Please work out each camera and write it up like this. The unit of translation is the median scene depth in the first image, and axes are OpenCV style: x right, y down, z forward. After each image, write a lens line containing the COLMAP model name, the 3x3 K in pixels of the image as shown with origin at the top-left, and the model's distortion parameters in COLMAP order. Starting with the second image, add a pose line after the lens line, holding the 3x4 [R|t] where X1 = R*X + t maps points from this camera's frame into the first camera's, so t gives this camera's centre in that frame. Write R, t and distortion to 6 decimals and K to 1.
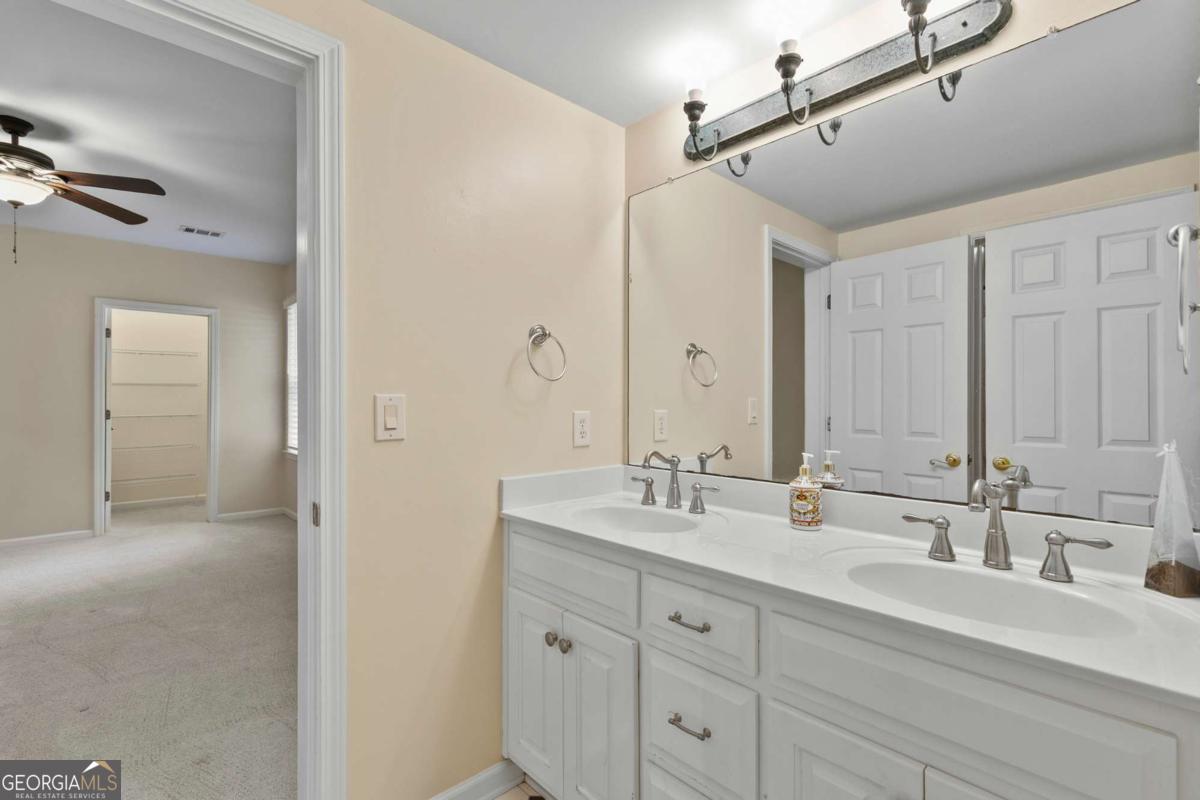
lens RADIAL K [[545.4, 0, 600.0], [0, 545.4, 400.0], [0, 0, 1]] dist [0.019163, 0.000265]
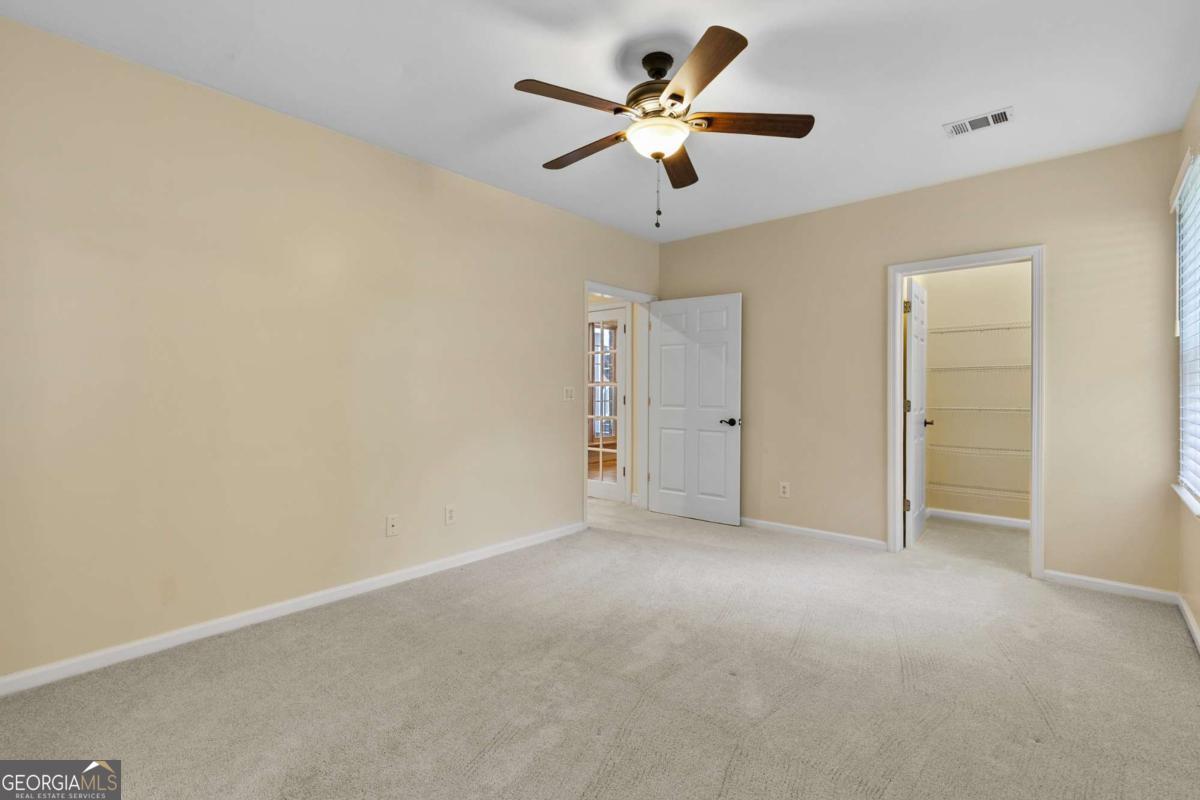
lens RADIAL K [[540.5, 0, 594.6], [0, 540.5, 395.0], [0, 0, 1]] dist [-0.000410, -0.000104]
pose [[0.094037, 0.014738, -0.995460, -0.136874], [-0.001767, 0.999891, 0.014636, -0.002067], [0.995567, 0.000383, 0.094053, 0.470848]]
